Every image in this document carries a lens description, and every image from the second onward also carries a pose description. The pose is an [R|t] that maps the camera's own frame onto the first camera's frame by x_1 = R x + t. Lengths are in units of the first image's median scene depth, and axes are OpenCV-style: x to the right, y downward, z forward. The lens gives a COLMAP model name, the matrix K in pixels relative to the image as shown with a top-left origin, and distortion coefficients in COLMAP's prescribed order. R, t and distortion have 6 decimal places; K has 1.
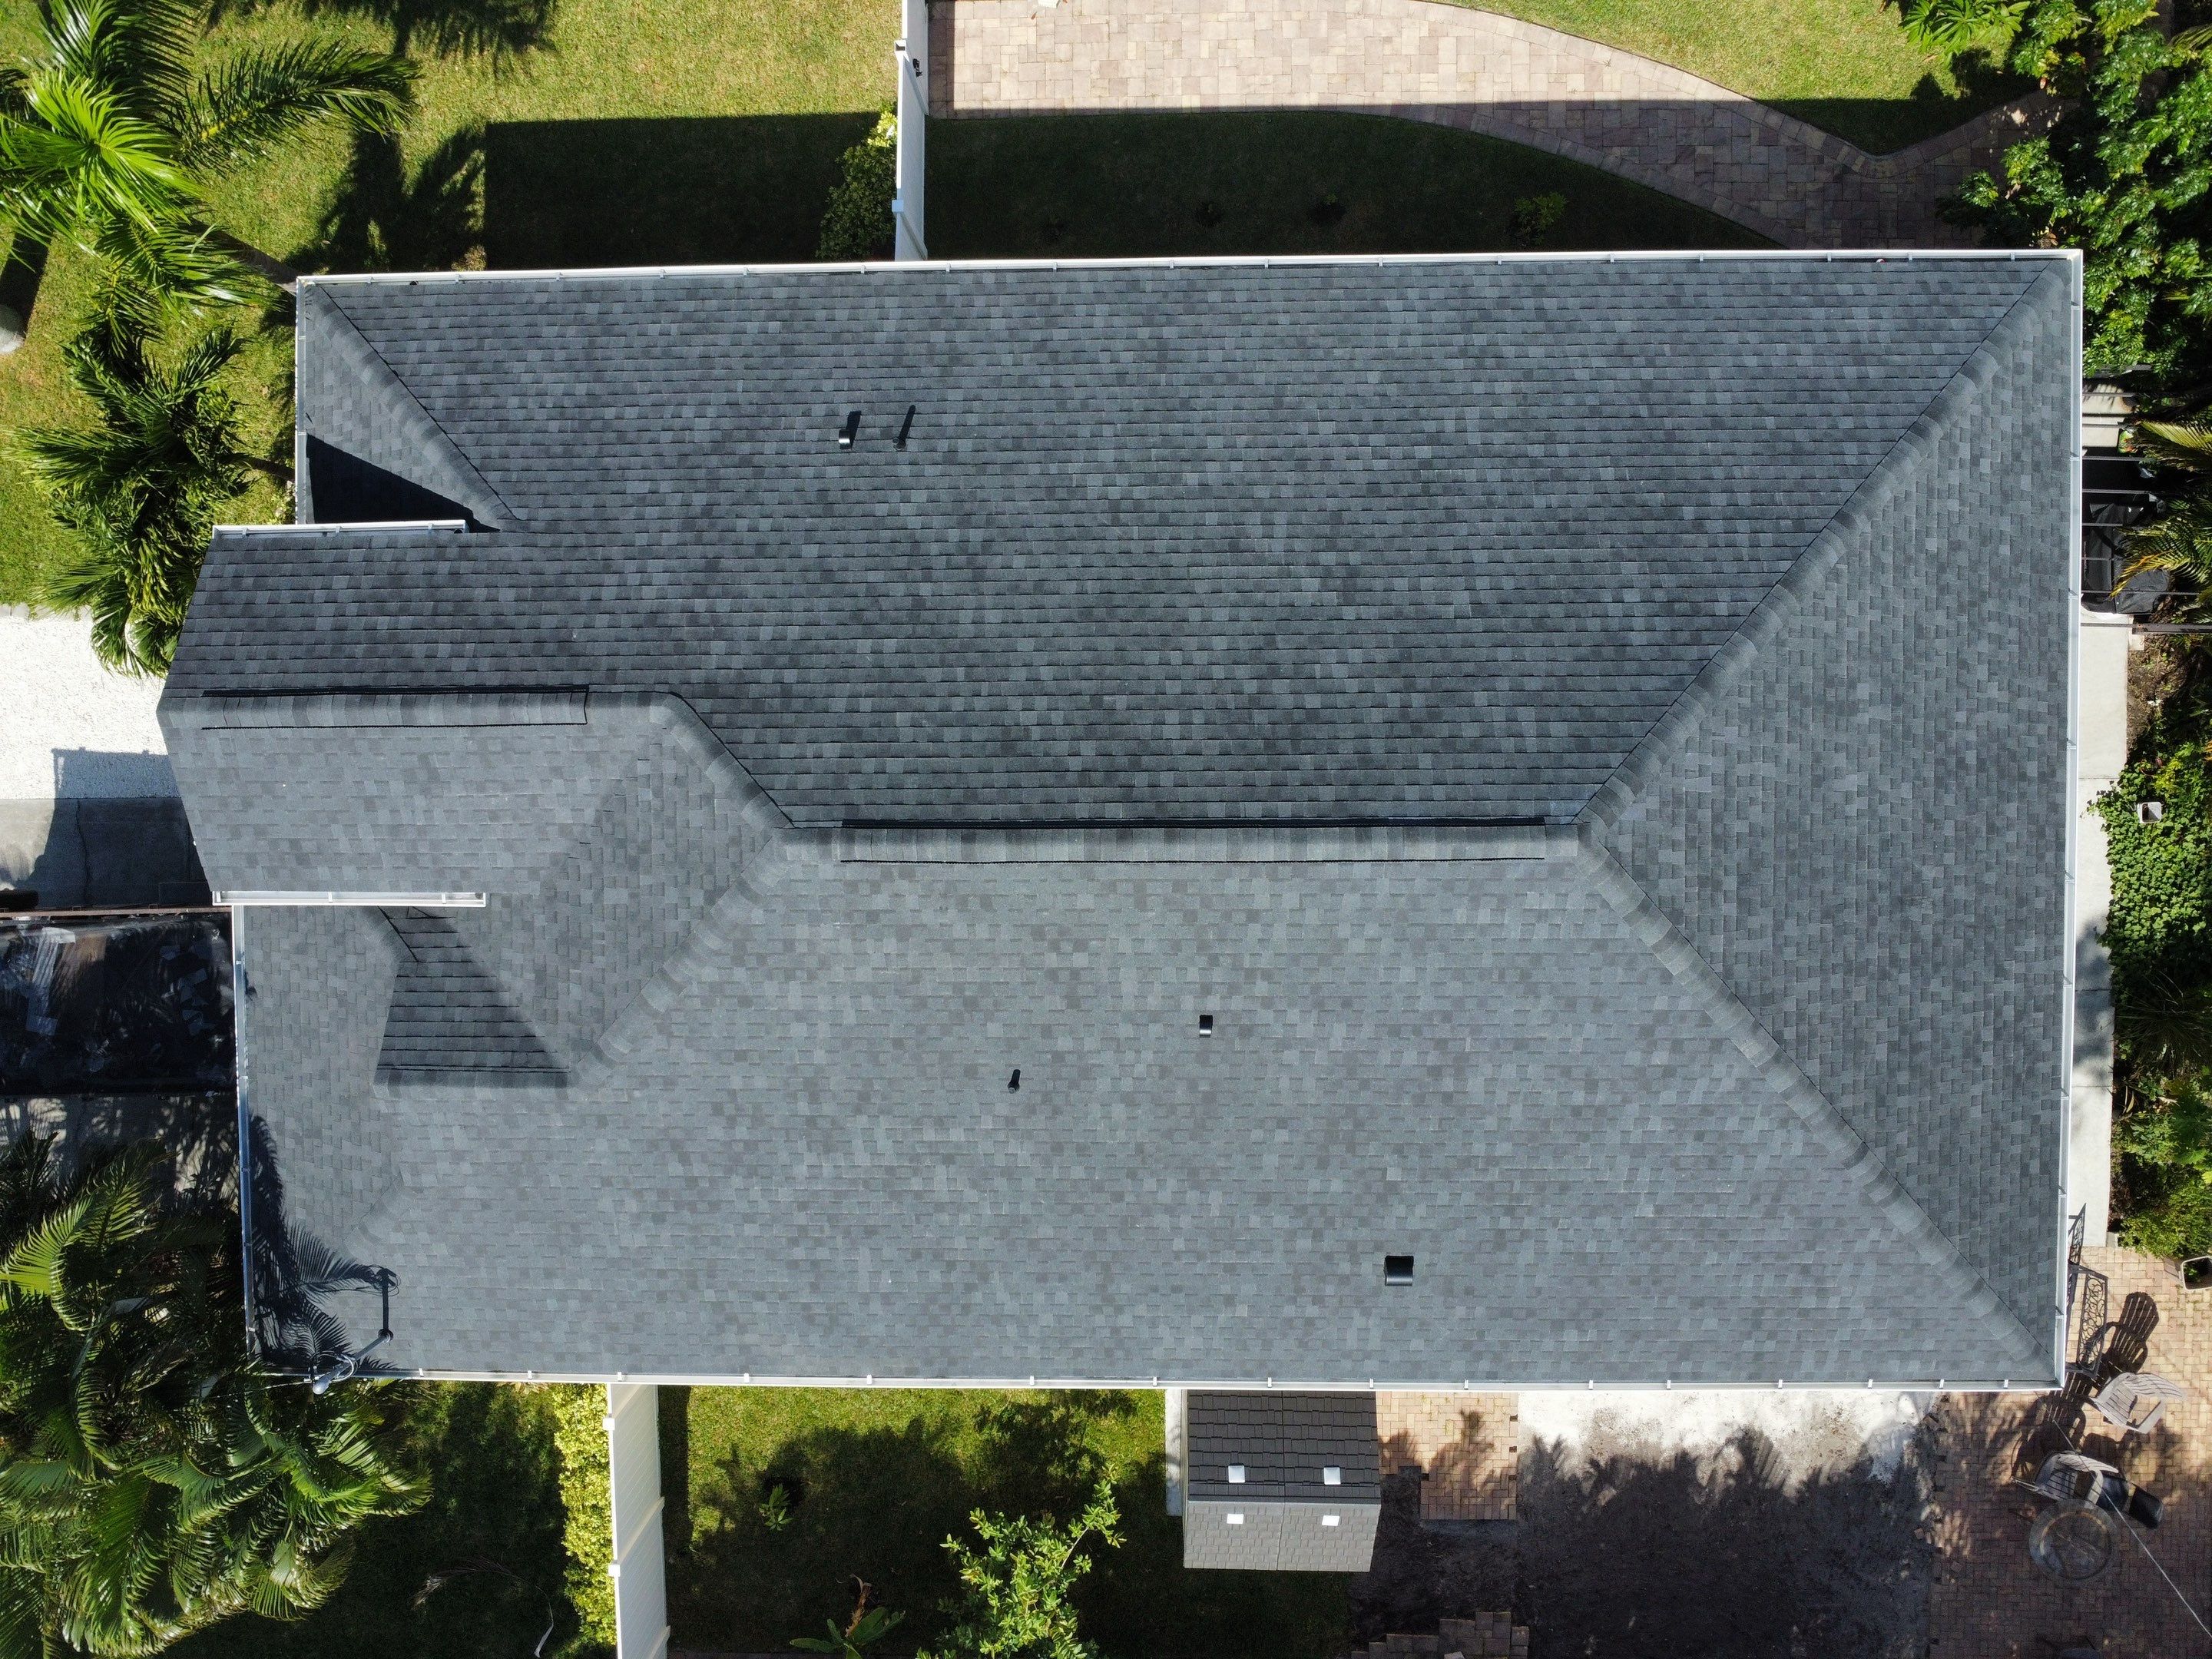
lens RADIAL K [[1601.6, 0, 1093.2], [0, 1601.6, 819.8], [0, 0, 1]] dist [-0.036313, 0.004699]
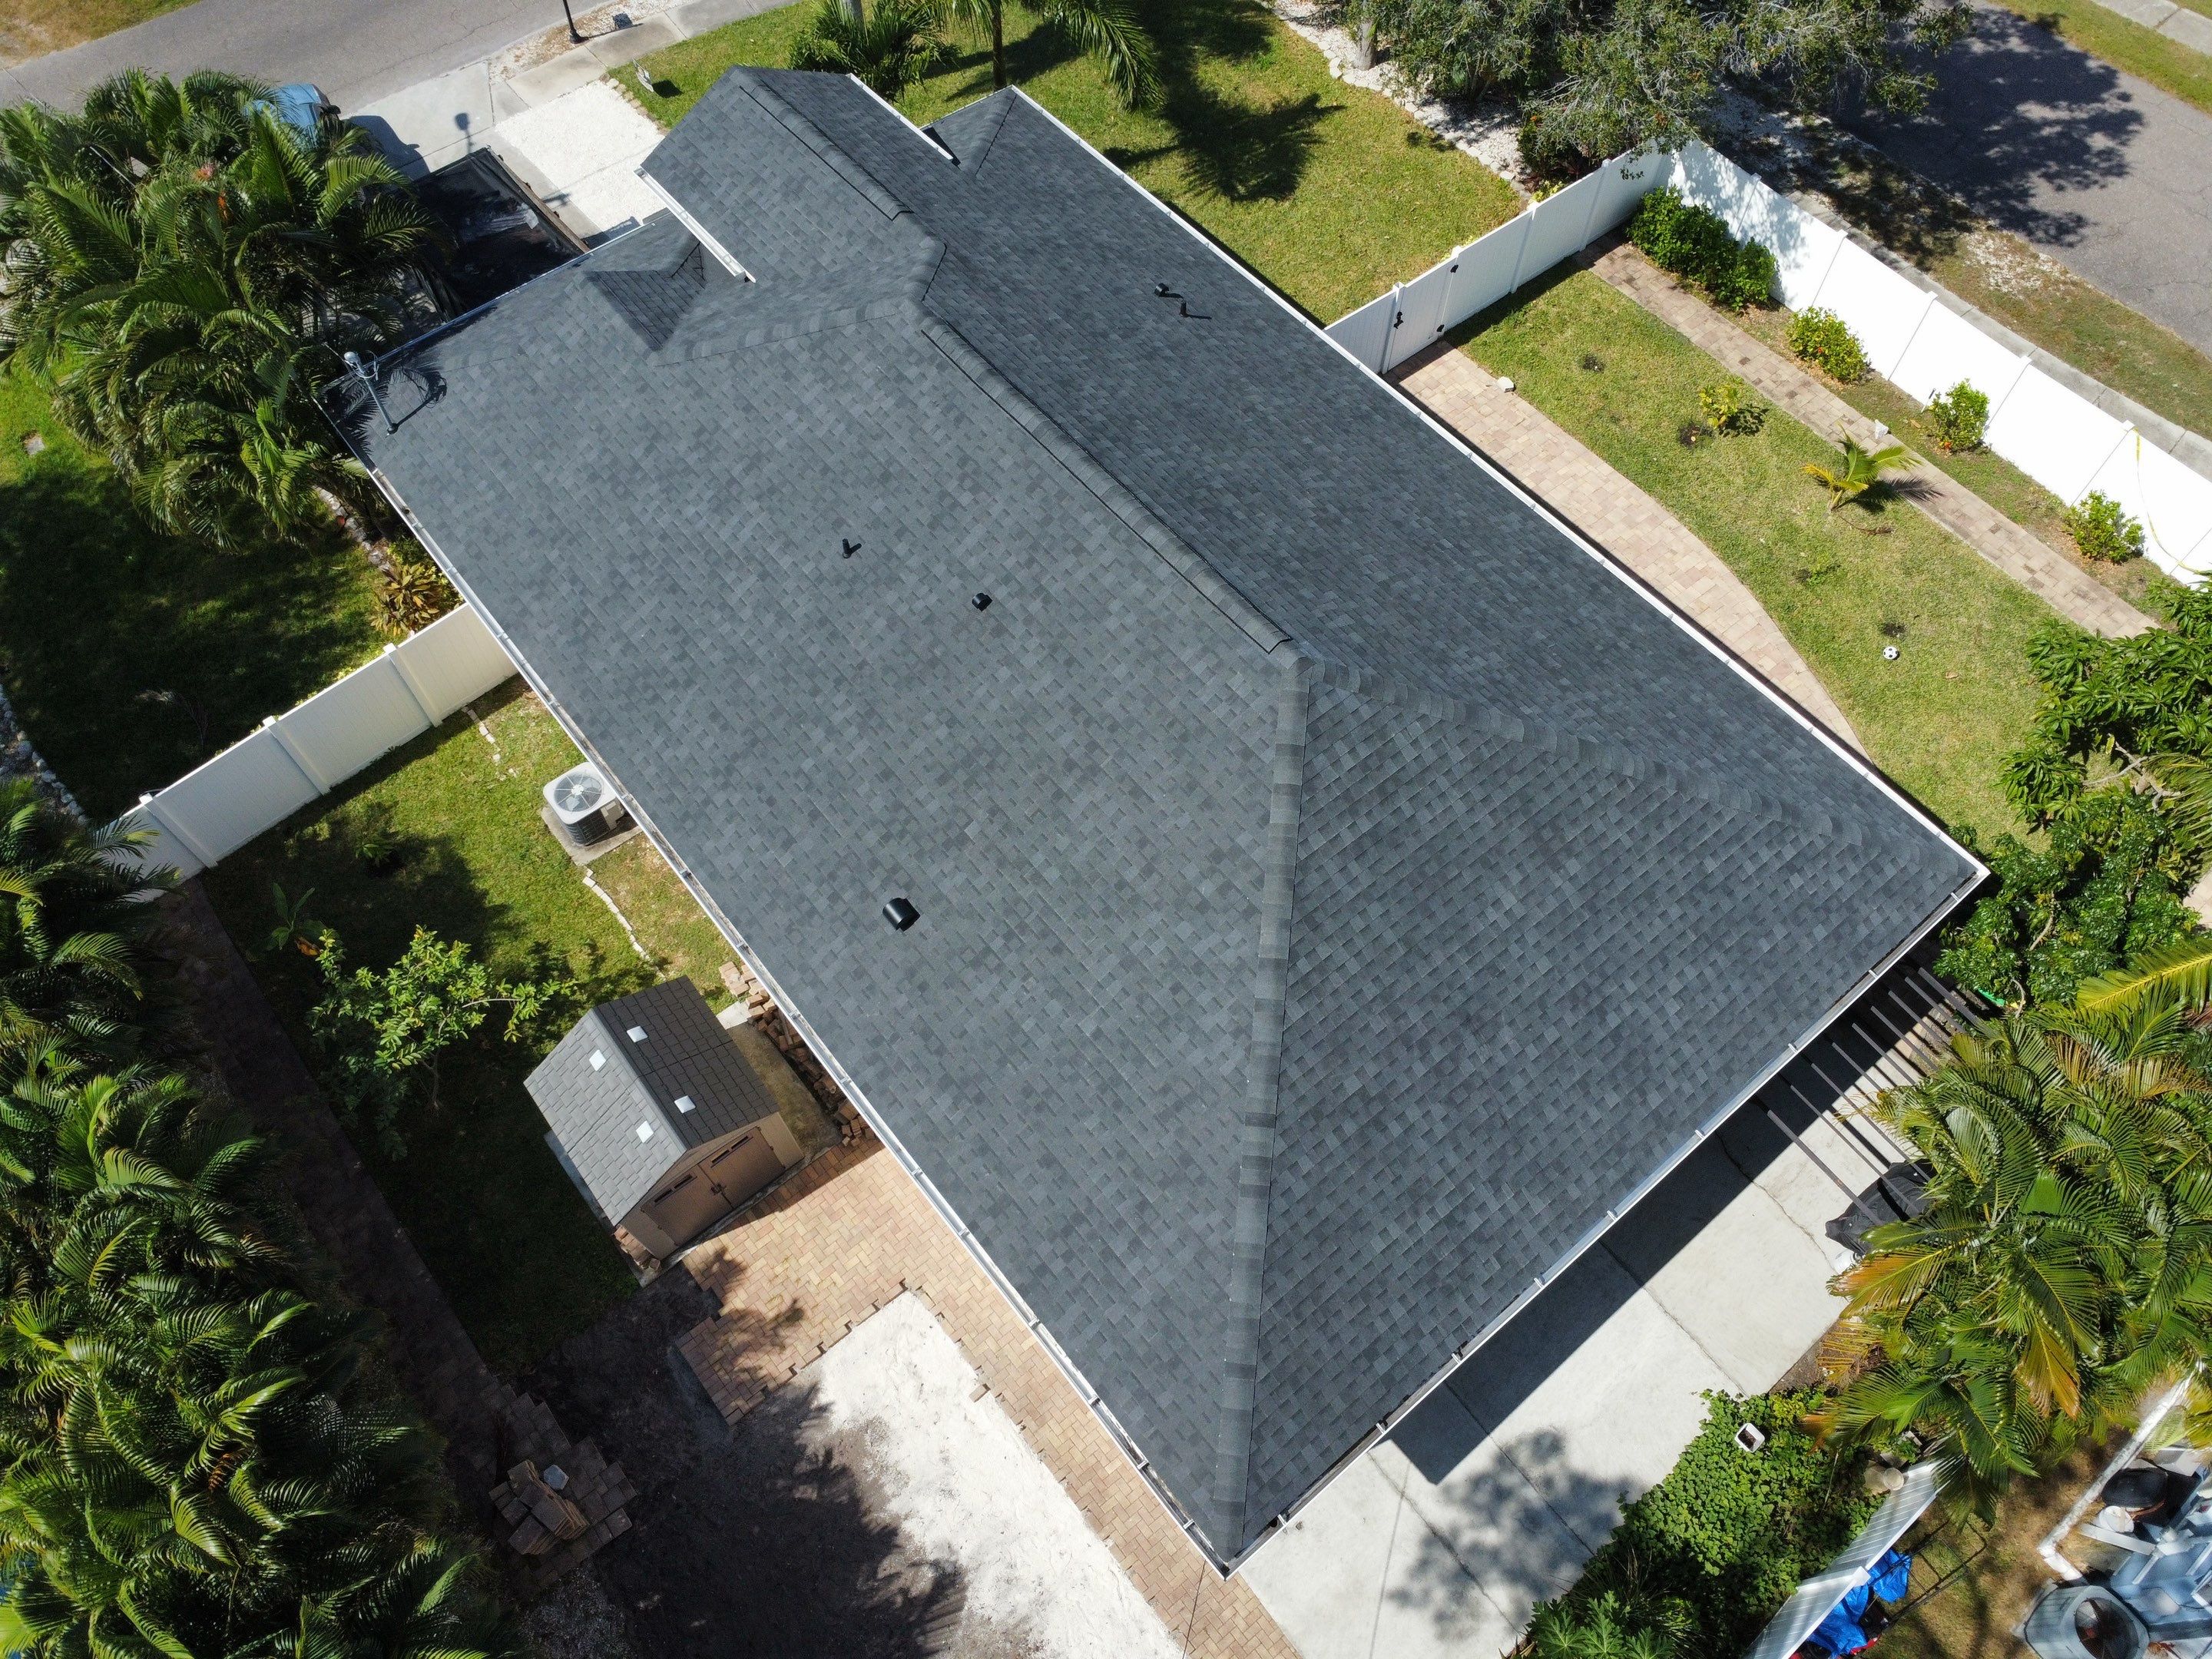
lens RADIAL K [[1601.6, 0, 1093.1], [0, 1601.6, 822.6], [0, 0, 1]] dist [-0.036313, 0.004699]
pose [[0.625016, 0.690832, -0.363464, 0.634902], [-0.779192, 0.524056, -0.343838, 0.530687], [-0.047059, 0.498113, 0.865834, 0.027489]]
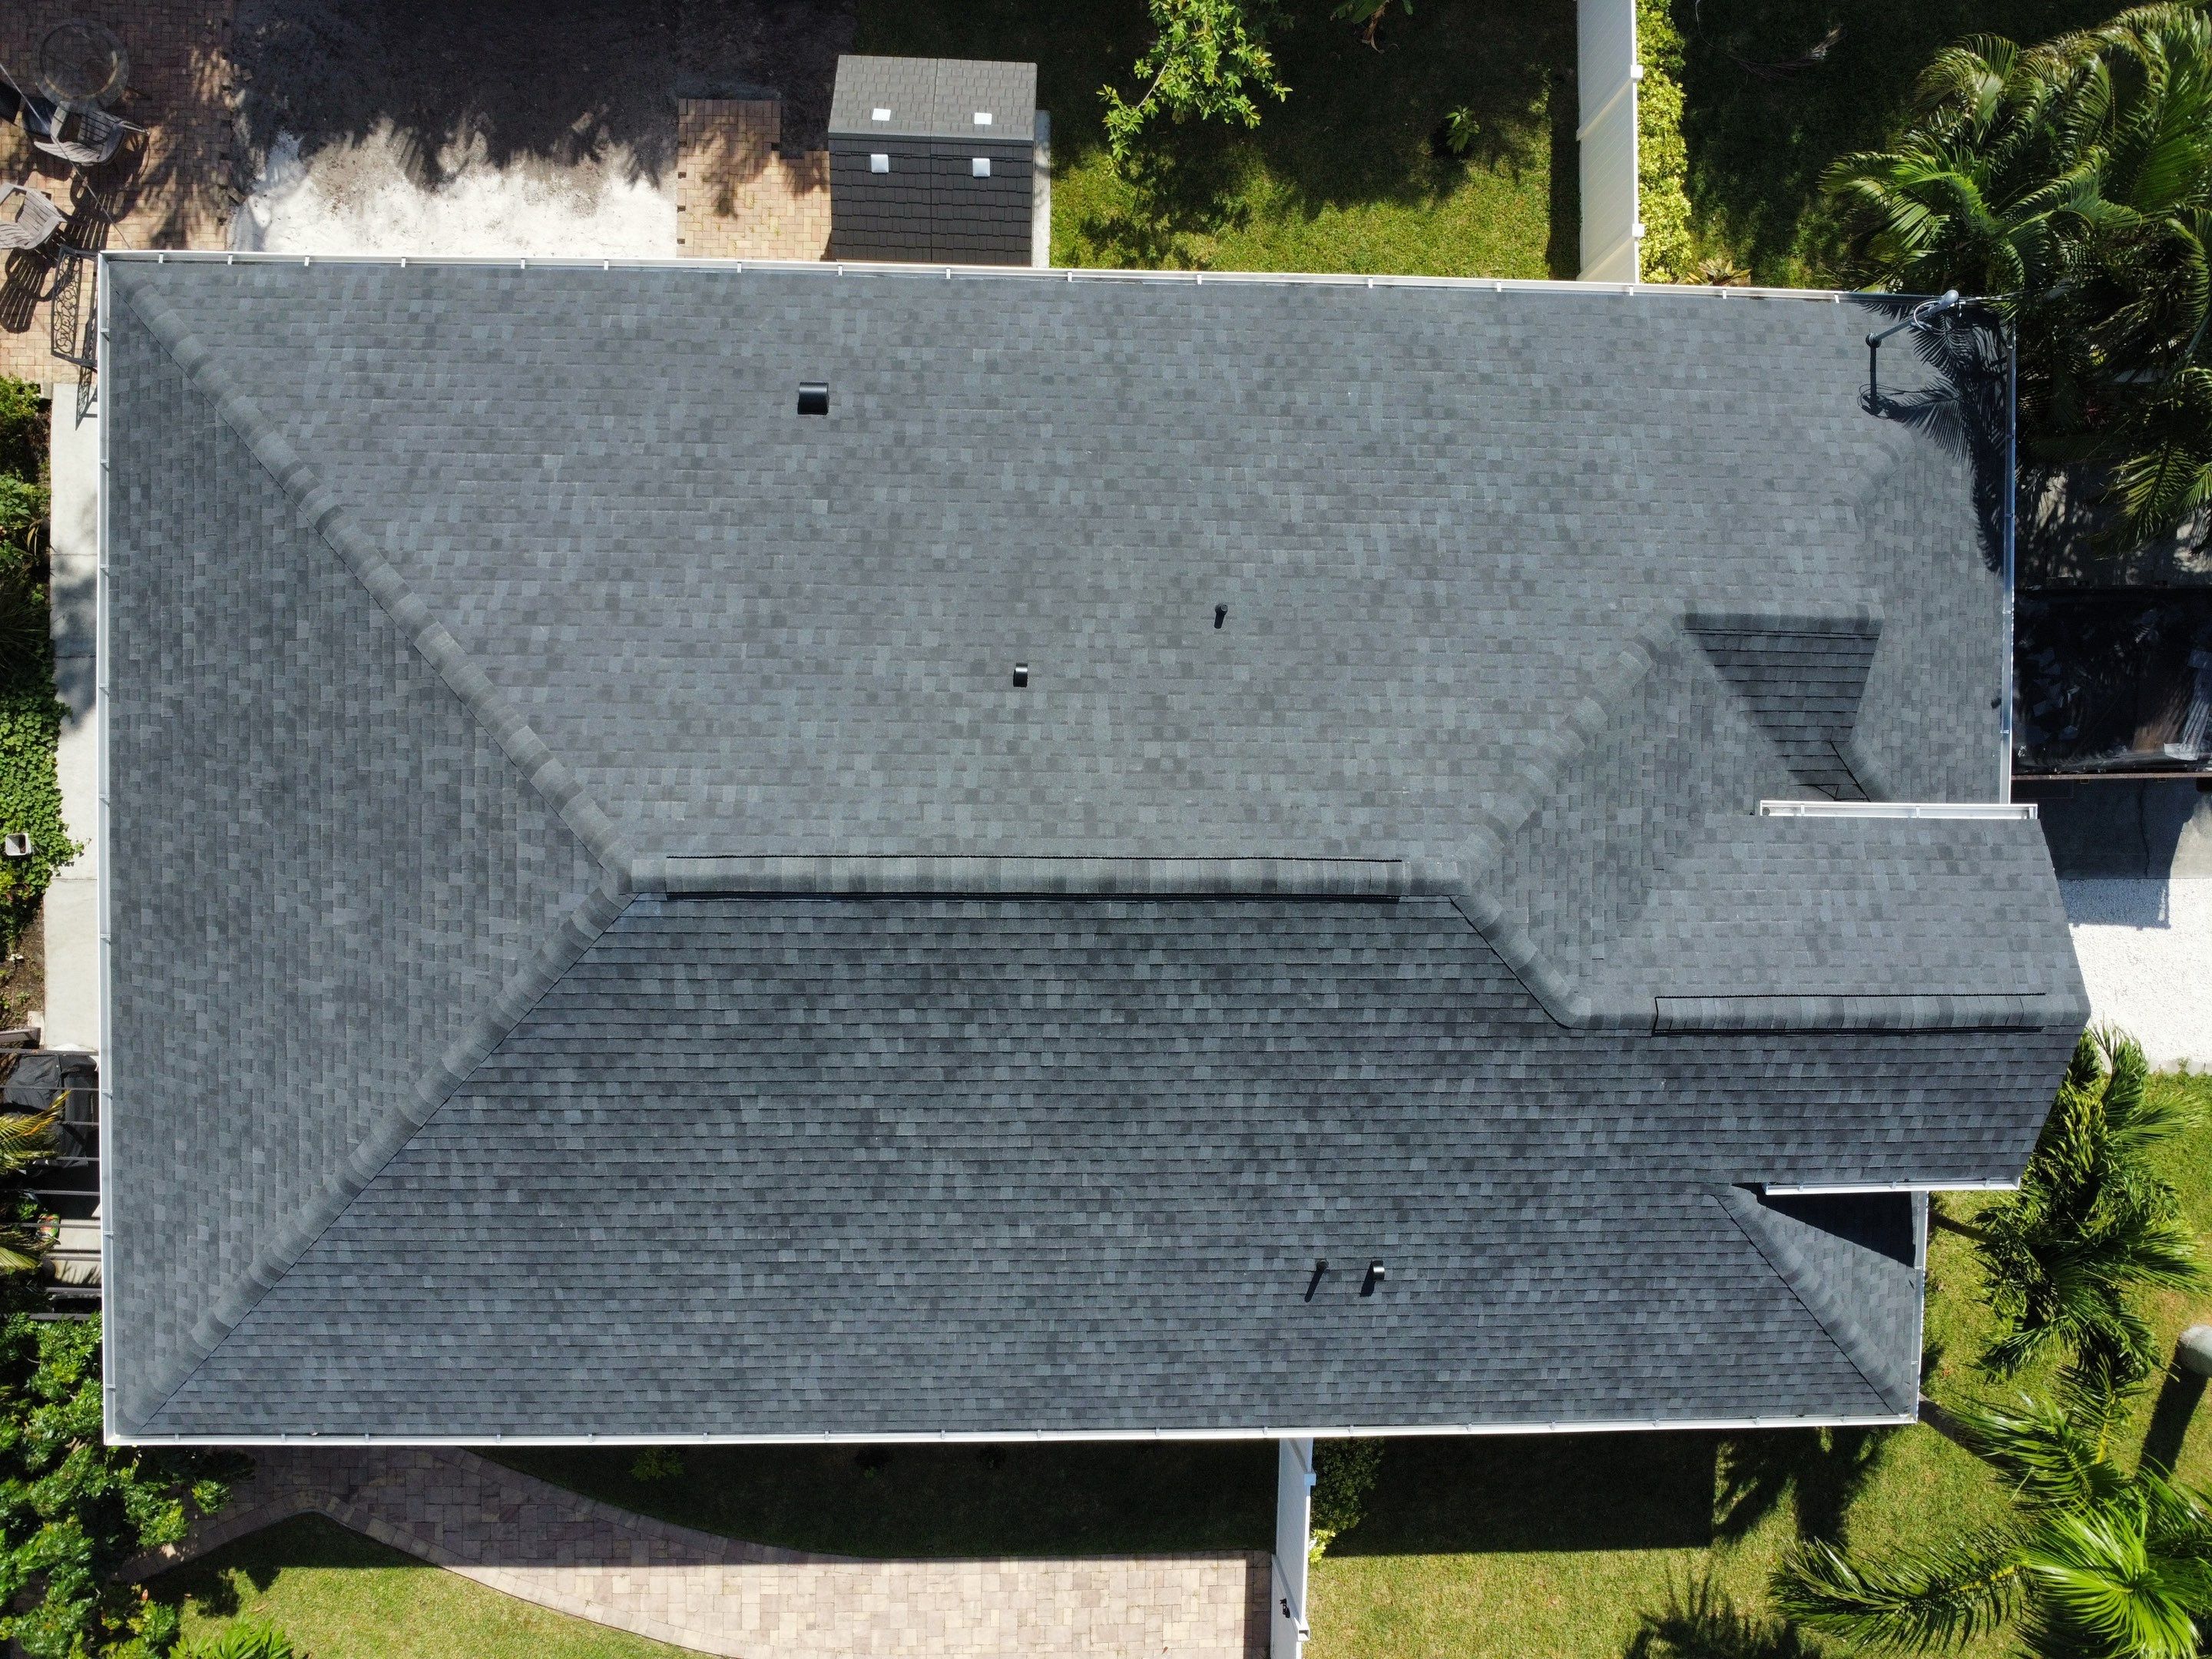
lens RADIAL K [[1601.6, 0, 1095.3], [0, 1601.6, 818.1], [0, 0, 1]] dist [-0.036313, 0.004699]
pose [[-0.999766, -0.013128, -0.017219, 0.038516], [0.014083, -0.998301, -0.056537, 0.092079], [-0.016447, -0.056766, 0.998252, 0.040739]]
